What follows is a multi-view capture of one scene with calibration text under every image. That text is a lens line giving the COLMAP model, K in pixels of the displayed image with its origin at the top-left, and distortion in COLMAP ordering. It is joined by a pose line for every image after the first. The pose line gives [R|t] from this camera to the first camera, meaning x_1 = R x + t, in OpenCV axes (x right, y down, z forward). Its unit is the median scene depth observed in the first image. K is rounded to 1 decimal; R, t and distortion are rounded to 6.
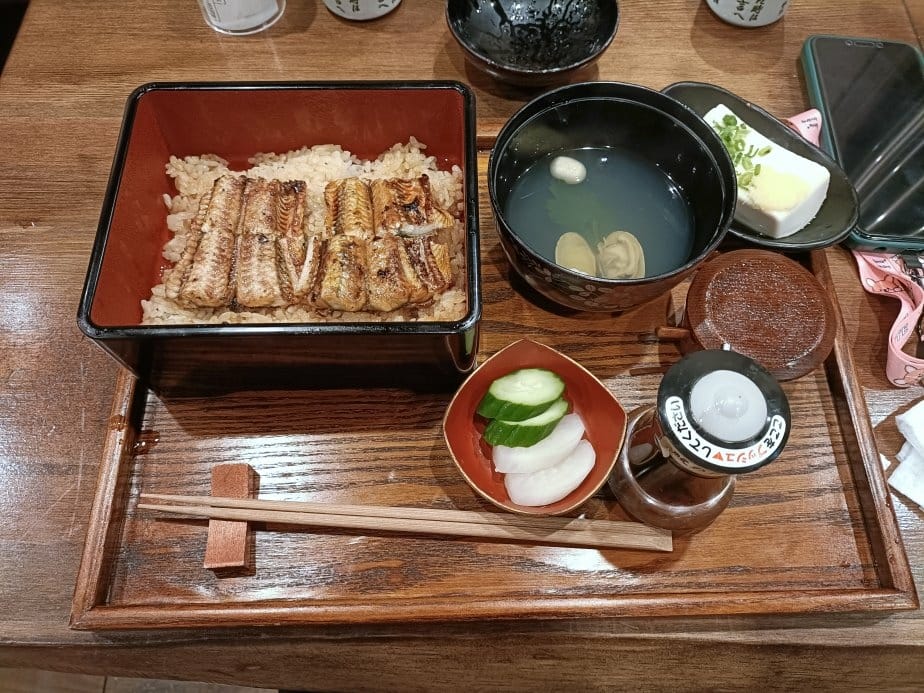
lens RADIAL K [[657.4, 0, 464.1], [0, 657.4, 367.7], [0, 0, 1]] dist [0.061180, -0.110054]
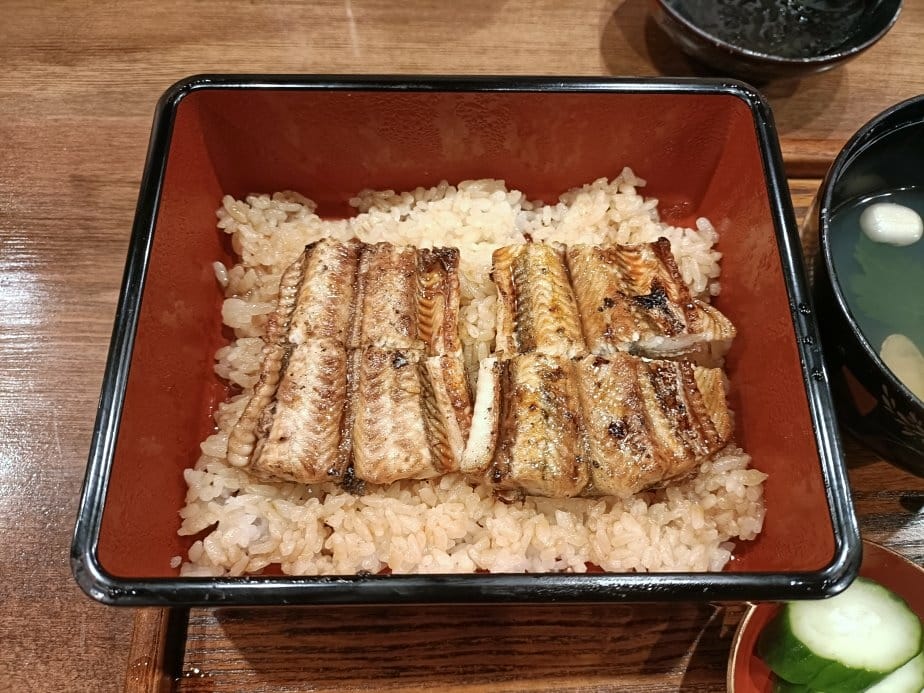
lens RADIAL K [[657.4, 0, 464.1], [0, 657.4, 367.7], [0, 0, 1]] dist [0.061180, -0.110054]
pose [[0.999908, 0.013559, 0.000139, -0.236622], [-0.013554, 0.999106, 0.040043, -0.201593], [0.000404, -0.040041, 0.999198, 0.416836]]
